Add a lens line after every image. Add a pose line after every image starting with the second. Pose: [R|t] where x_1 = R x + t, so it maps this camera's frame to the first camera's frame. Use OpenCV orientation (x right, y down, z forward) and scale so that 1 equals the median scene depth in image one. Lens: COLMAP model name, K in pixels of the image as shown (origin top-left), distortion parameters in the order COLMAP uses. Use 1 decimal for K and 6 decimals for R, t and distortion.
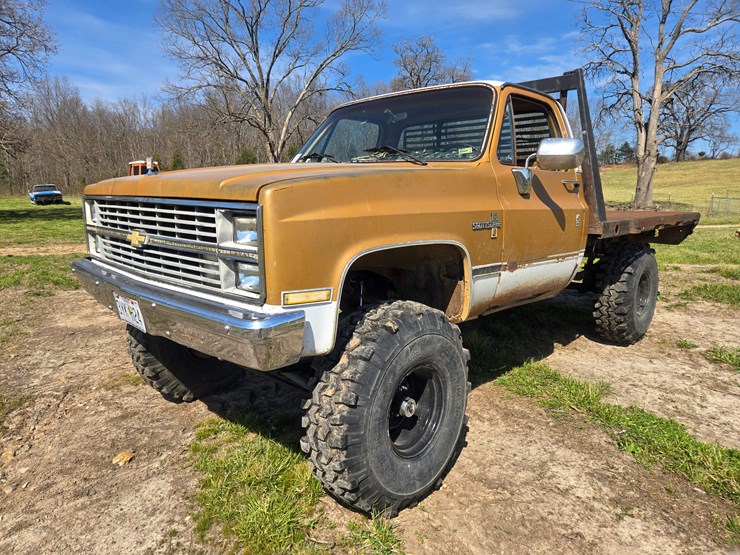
lens RADIAL K [[494.4, 0, 363.1], [0, 494.4, 273.9], [0, 0, 1]] dist [0.076742, -0.055278]
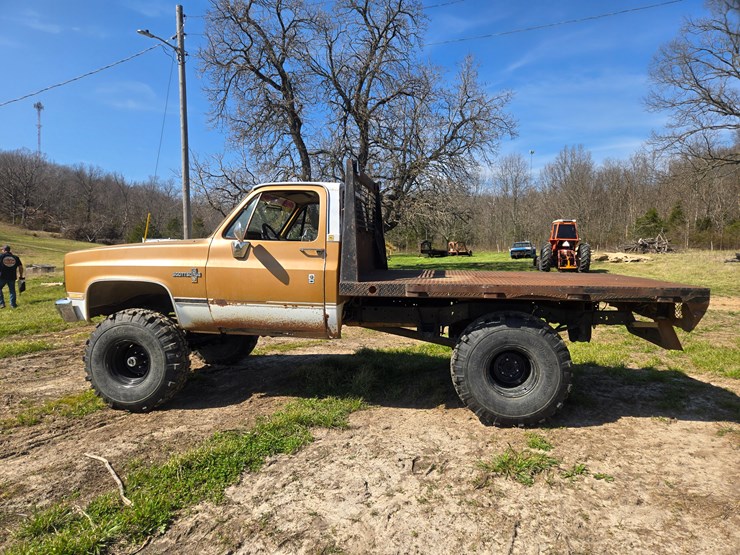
lens RADIAL K [[494.4, 0, 361.6], [0, 494.4, 282.4], [0, 0, 1]] dist [0.076742, -0.055278]
pose [[0.572672, 0.058474, -0.817697, 1.540315], [-0.131492, 0.991090, -0.021217, -0.087013], [0.809171, 0.119671, 0.575258, 0.373067]]
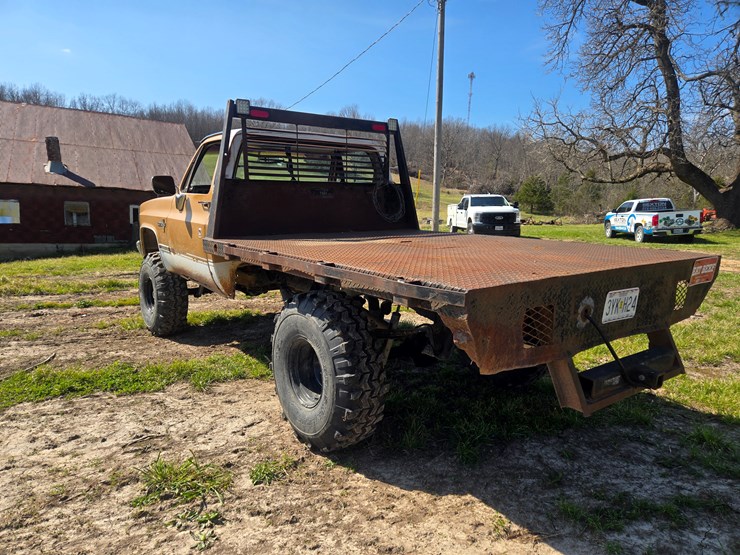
lens RADIAL K [[494.4, 0, 364.7], [0, 494.4, 284.3], [0, 0, 1]] dist [0.076742, -0.055278]
pose [[-0.154578, 0.161586, -0.974677, 1.594881], [-0.163123, 0.968821, 0.186485, -0.281203], [0.974421, 0.187819, -0.123400, 1.575854]]
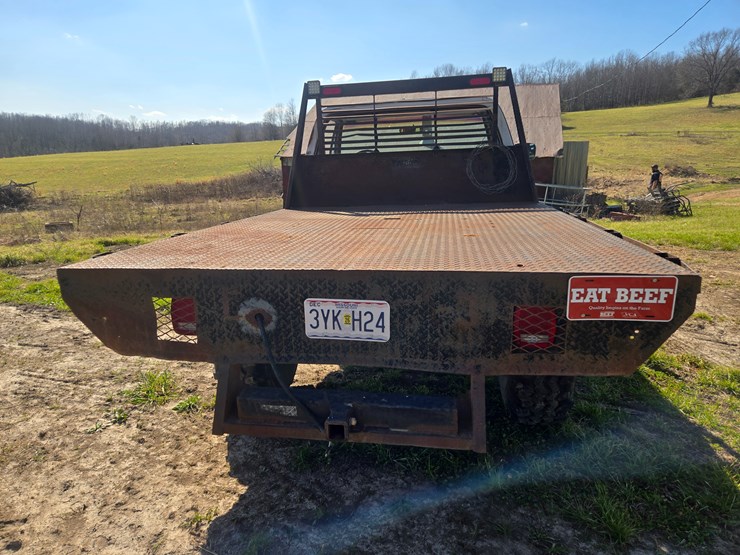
lens RADIAL K [[493.9, 0, 360.9], [0, 493.9, 271.7], [0, 0, 1]] dist [0.069962, -0.046365]
pose [[-0.818472, 0.140725, -0.557045, 1.112762], [-0.061377, 0.942576, 0.328304, -0.399424], [0.571258, 0.302897, -0.762835, 2.244694]]
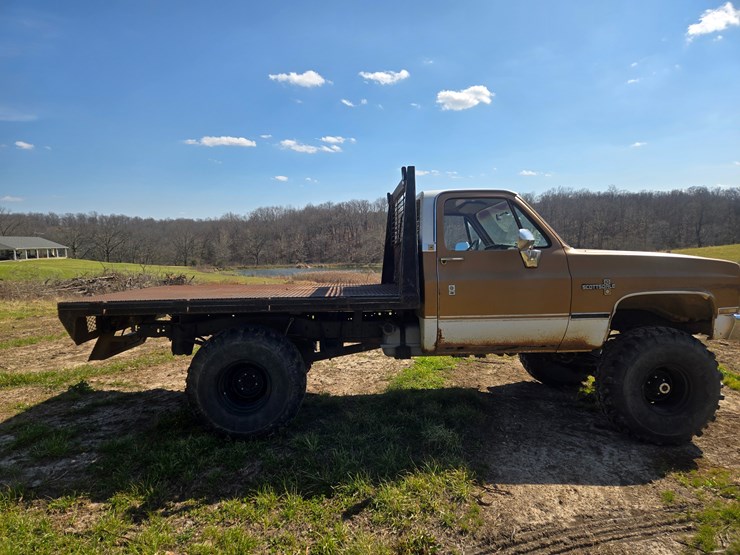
lens RADIAL K [[494.4, 0, 361.9], [0, 494.4, 280.9], [0, 0, 1]] dist [0.076742, -0.055278]
pose [[-0.721647, -0.023981, 0.691846, -0.672335], [0.116196, 0.981025, 0.155206, -0.410437], [-0.682440, 0.192393, -0.705167, 2.395758]]
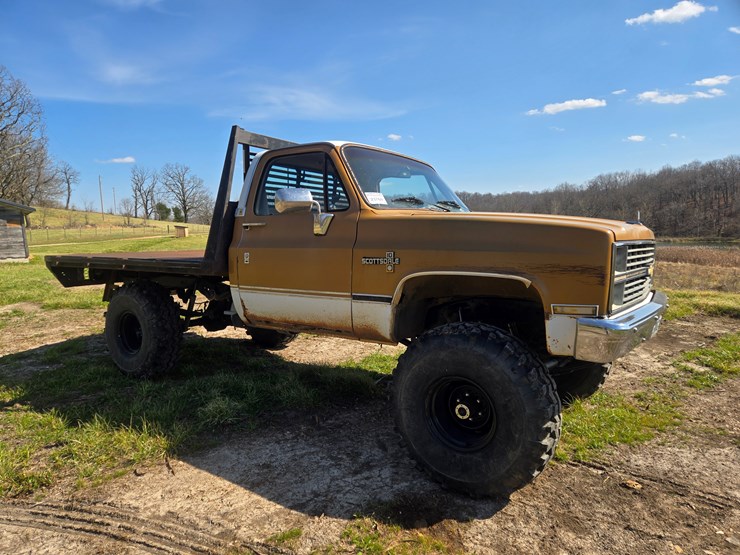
lens RADIAL K [[493.9, 0, 360.6], [0, 493.9, 283.8], [0, 0, 1]] dist [0.069962, -0.046365]
pose [[-0.152520, -0.098297, 0.983400, -1.132342], [0.154379, 0.980457, 0.121946, -0.218441], [-0.976168, 0.170415, -0.134365, 1.324466]]
